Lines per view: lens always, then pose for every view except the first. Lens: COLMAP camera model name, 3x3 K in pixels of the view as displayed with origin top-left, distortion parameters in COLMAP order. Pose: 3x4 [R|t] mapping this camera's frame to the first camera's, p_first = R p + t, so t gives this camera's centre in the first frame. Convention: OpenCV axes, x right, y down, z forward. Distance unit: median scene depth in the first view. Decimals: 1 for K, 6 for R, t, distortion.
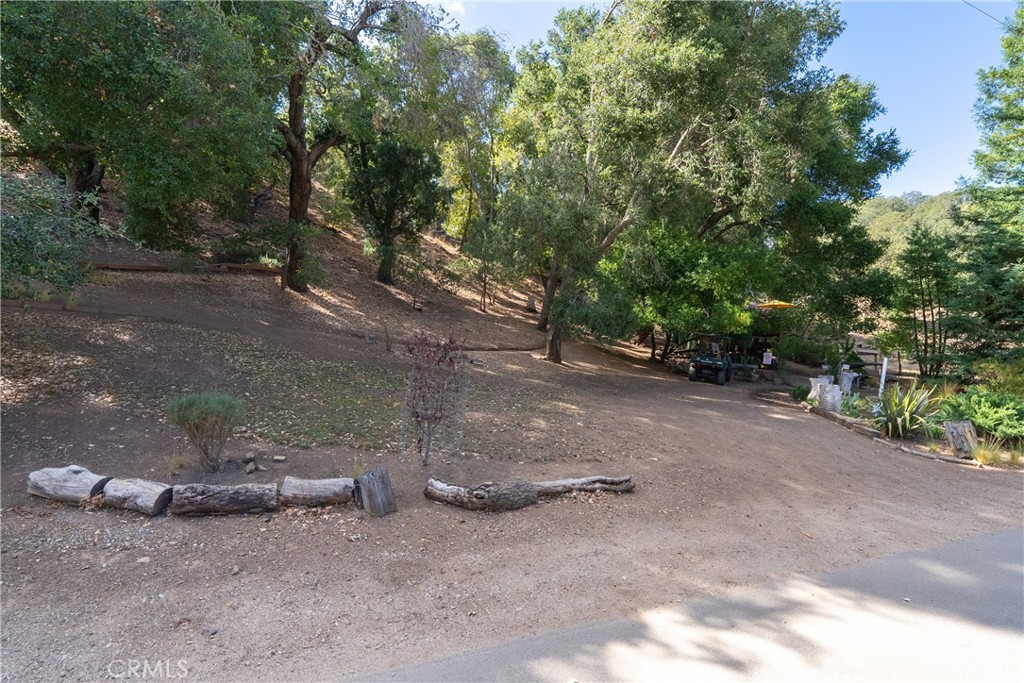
lens RADIAL K [[460.2, 0, 512.2], [0, 460.2, 341.1], [0, 0, 1]] dist [-0.005729, 0.001268]
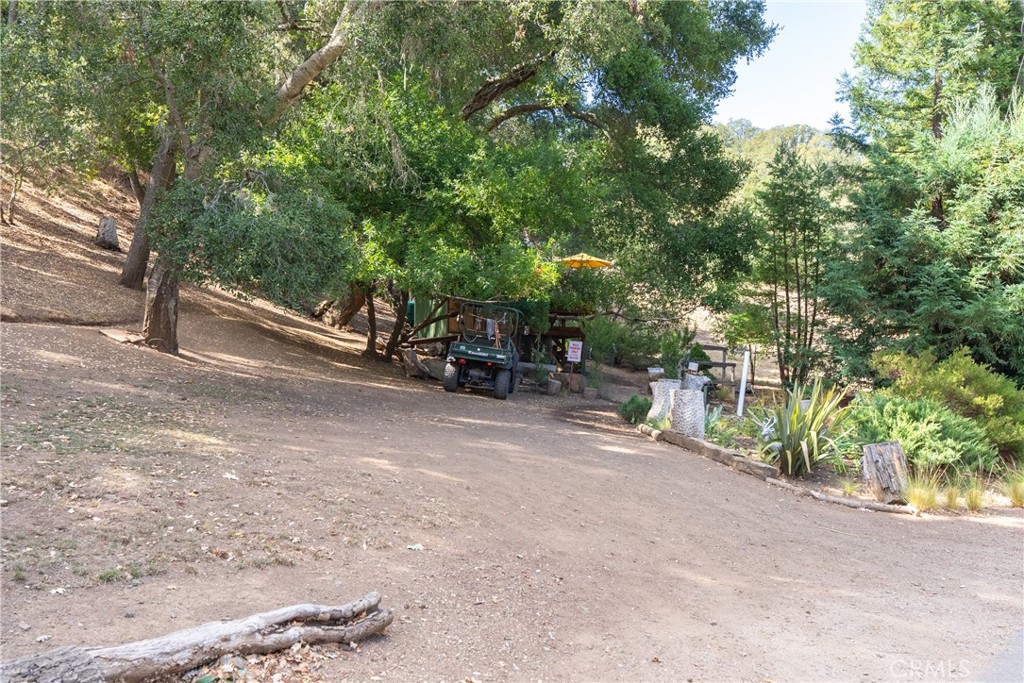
lens RADIAL K [[889.0, 0, 516.1], [0, 889.0, 338.6], [0, 0, 1]] dist [-0.008725, 0.013176]
pose [[0.889440, 0.022216, 0.456512, 0.006835], [-0.026252, 0.999652, 0.002500, 0.027721], [-0.456297, -0.014208, 0.889714, 0.107207]]
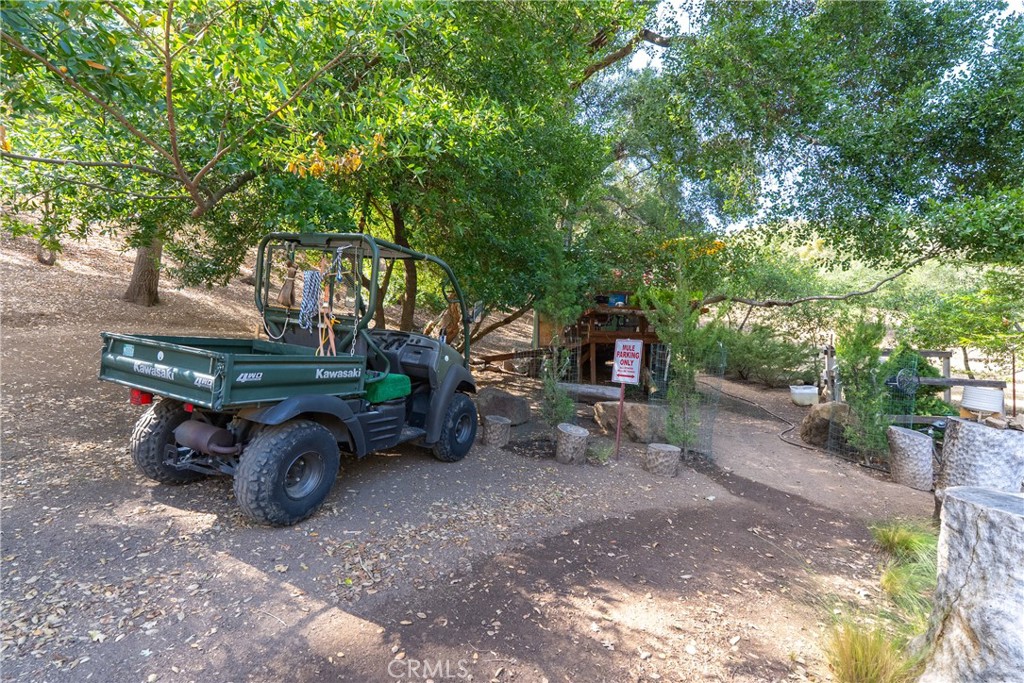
lens RADIAL K [[460.2, 0, 513.0], [0, 460.2, 341.1], [0, 0, 1]] dist [-0.005729, 0.001268]
pose [[0.993892, 0.007150, 0.110129, 0.629724], [-0.002973, 0.999272, -0.038047, 0.047844], [-0.110321, 0.037488, 0.993189, 1.016166]]
